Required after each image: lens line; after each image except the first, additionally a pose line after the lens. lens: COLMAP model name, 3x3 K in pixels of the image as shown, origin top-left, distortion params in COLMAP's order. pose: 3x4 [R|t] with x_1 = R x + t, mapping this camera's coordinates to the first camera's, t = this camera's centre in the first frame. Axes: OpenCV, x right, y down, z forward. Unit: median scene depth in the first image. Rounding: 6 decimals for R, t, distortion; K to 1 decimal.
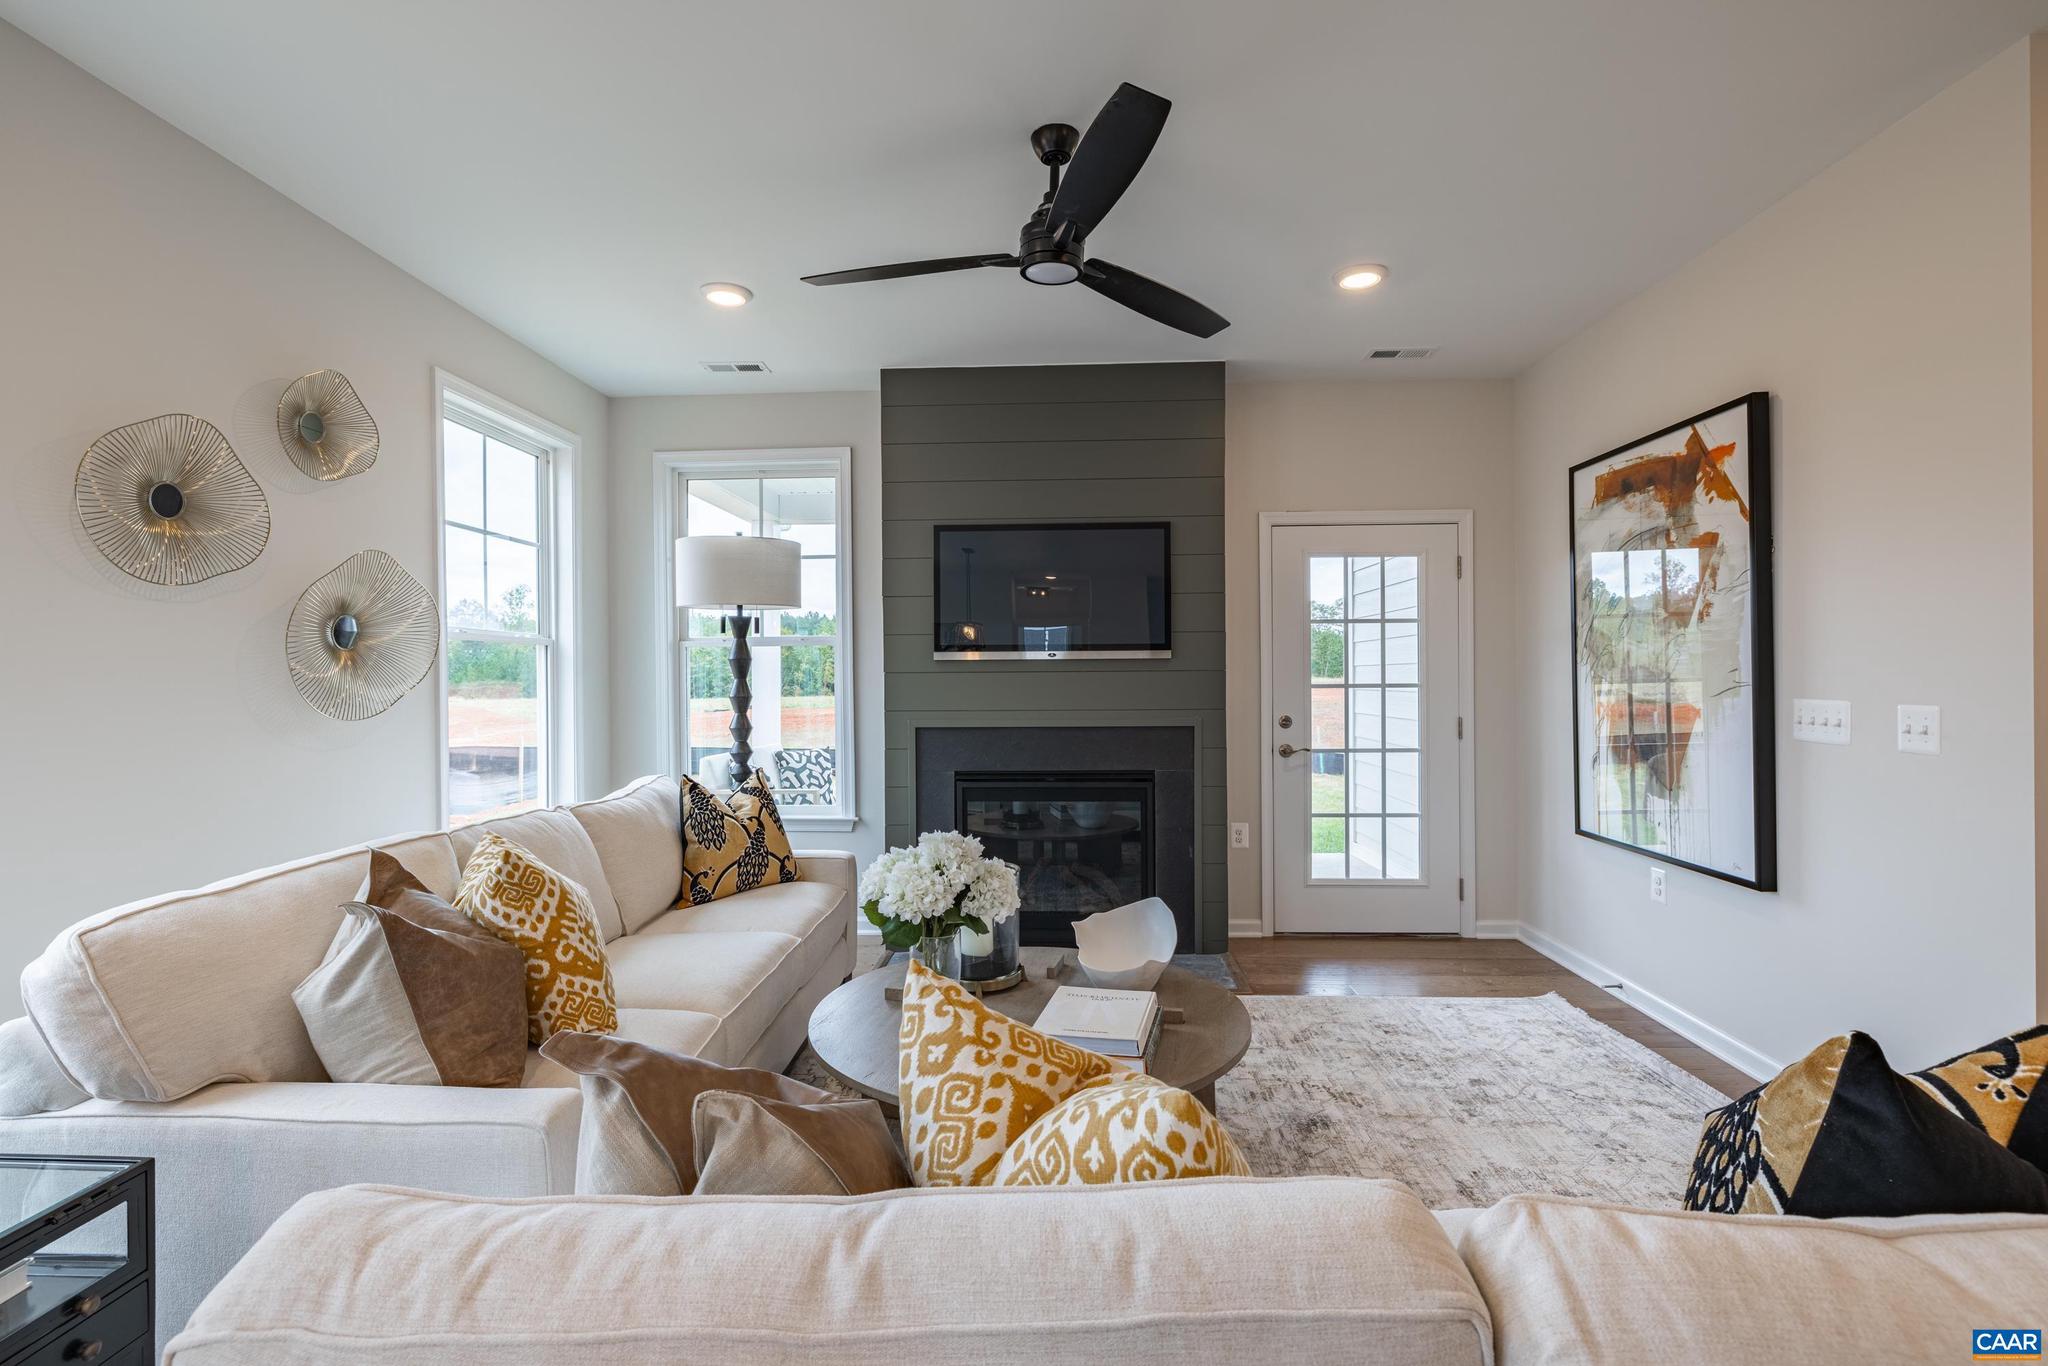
lens RADIAL K [[917.8, 0, 1018.4], [0, 917.8, 677.8], [0, 0, 1]] dist [-0.004273, 0.000061]
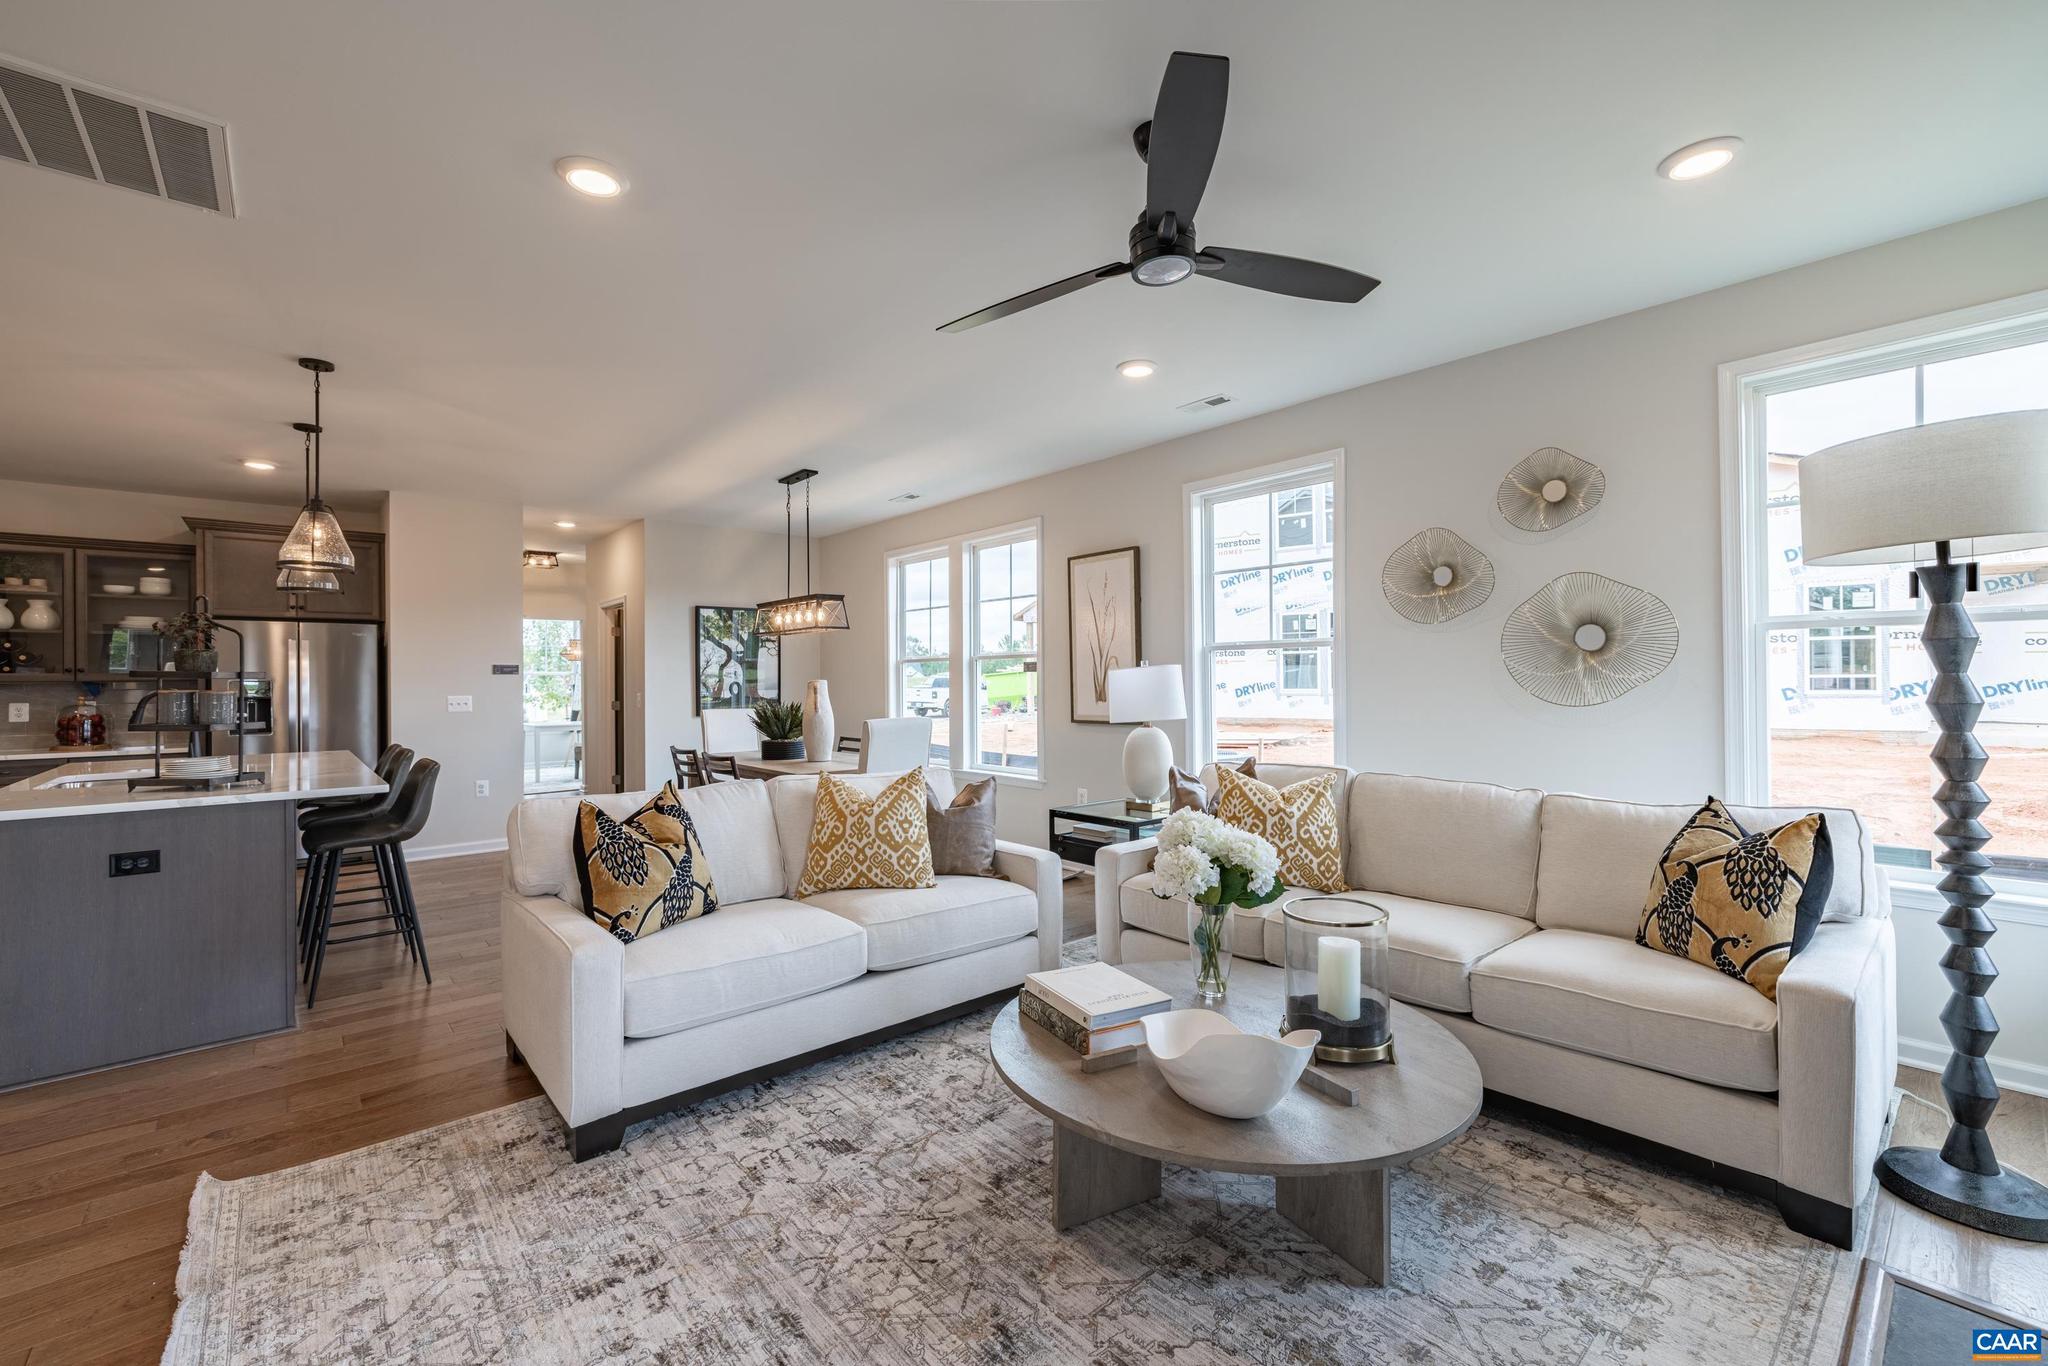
lens RADIAL K [[854.4, 0, 1019.4], [0, 854.4, 678.0], [0, 0, 1]] dist [0.000914, -0.000241]
pose [[-0.723479, 0.010619, -0.690264, 0.578107], [0.012704, 0.999917, 0.002067, -0.004794], [0.690229, -0.007273, -0.723554, 1.140082]]
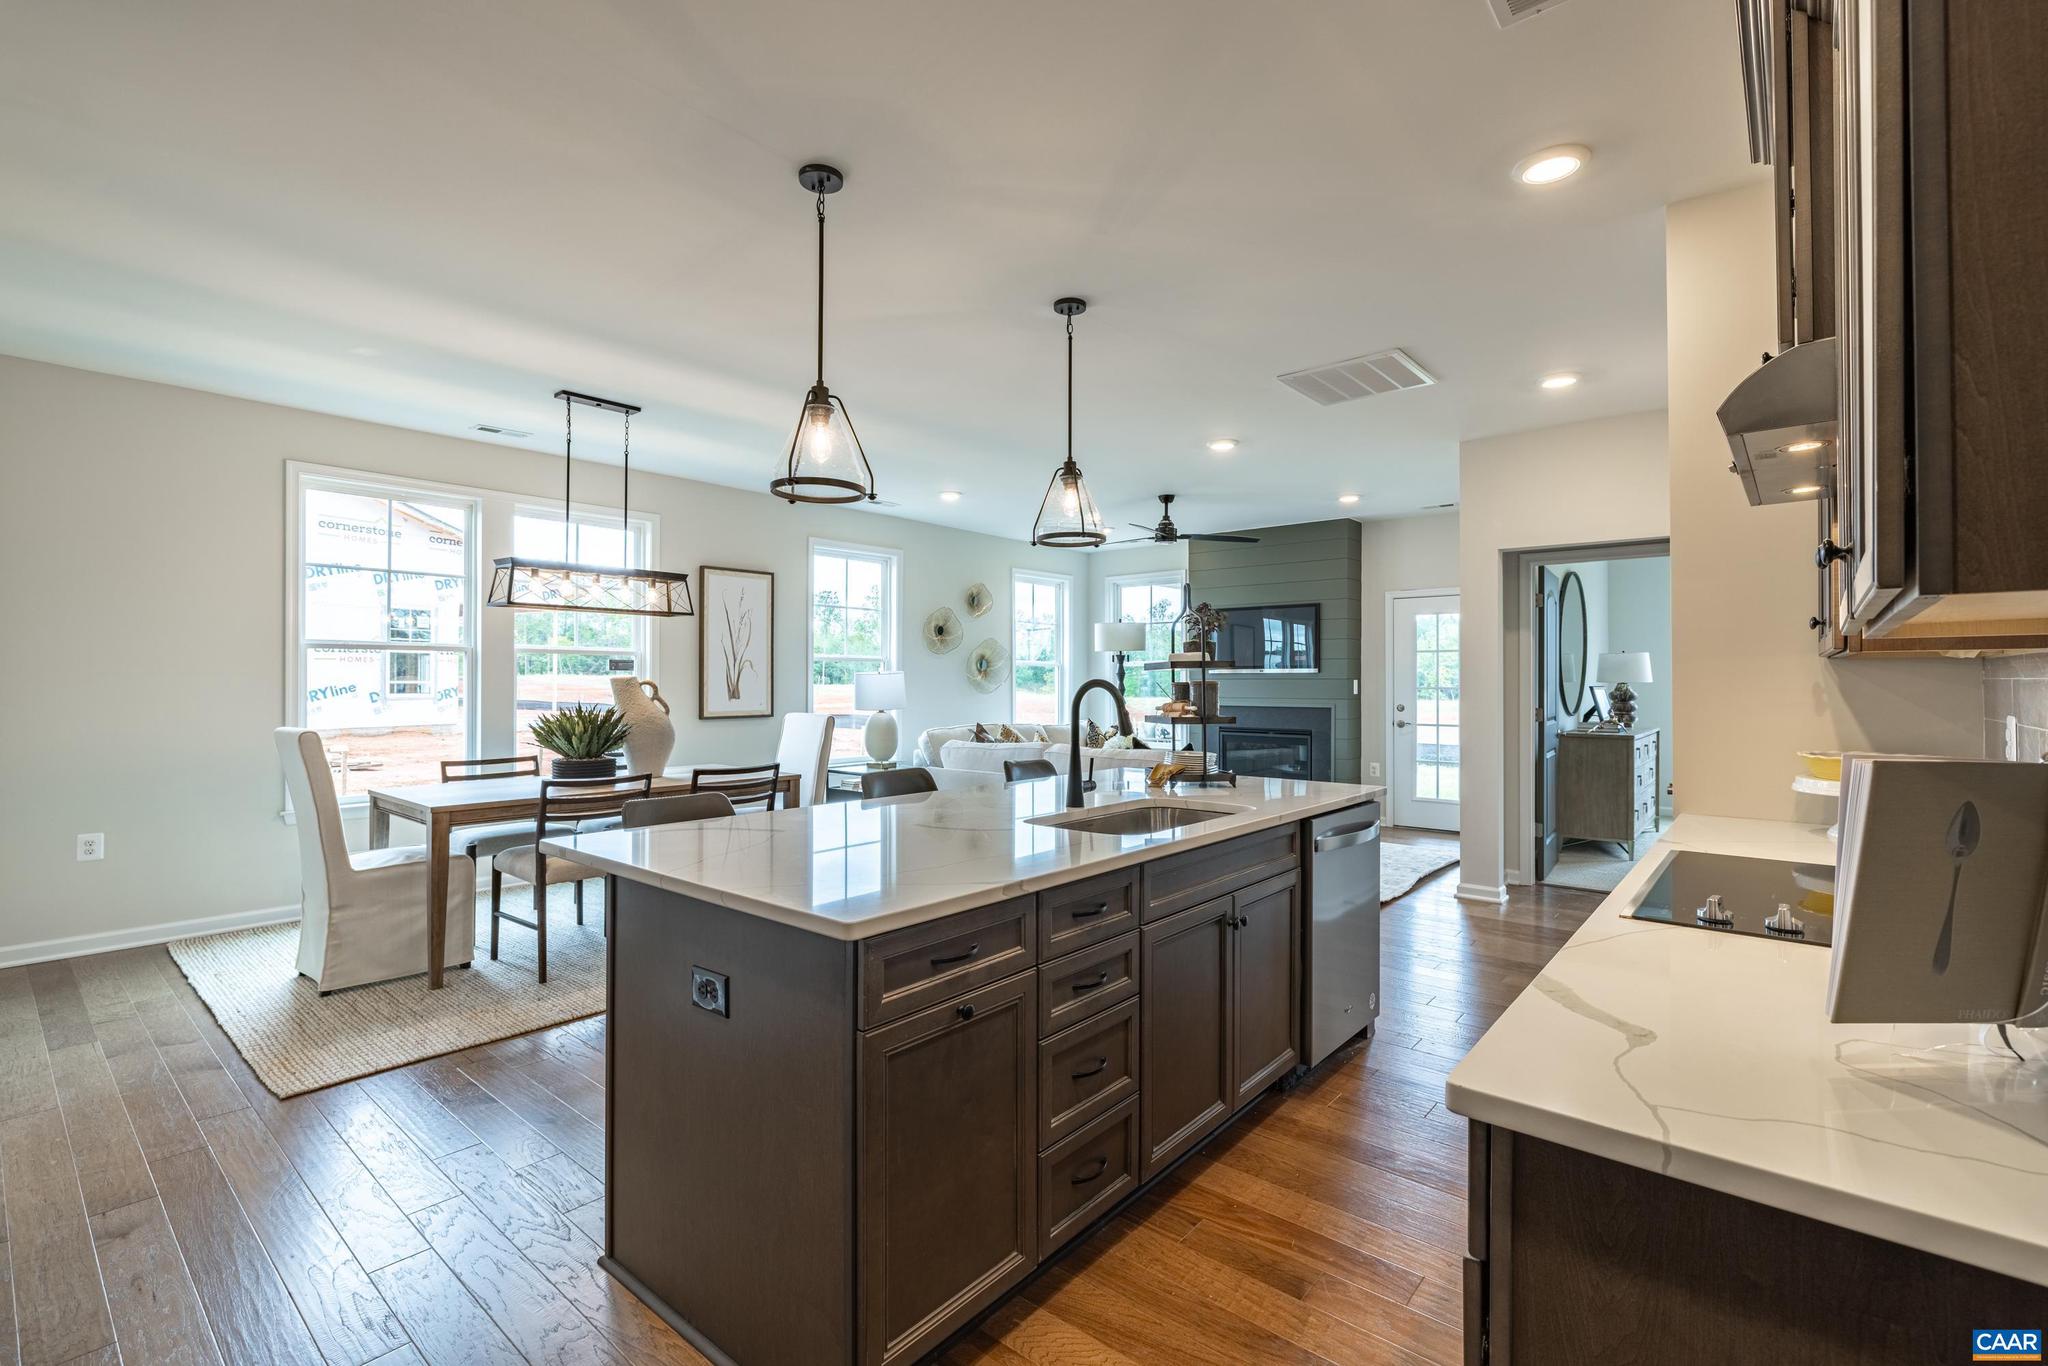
lens RADIAL K [[905.9, 0, 1020.0], [0, 905.9, 675.8], [0, 0, 1]] dist [-0.002387, 0.000071]
pose [[0.791223, 0.004034, -0.611514, 1.048792], [-0.007650, 0.999965, -0.003302, -0.004035], [0.611479, 0.007291, 0.791227, -1.139715]]
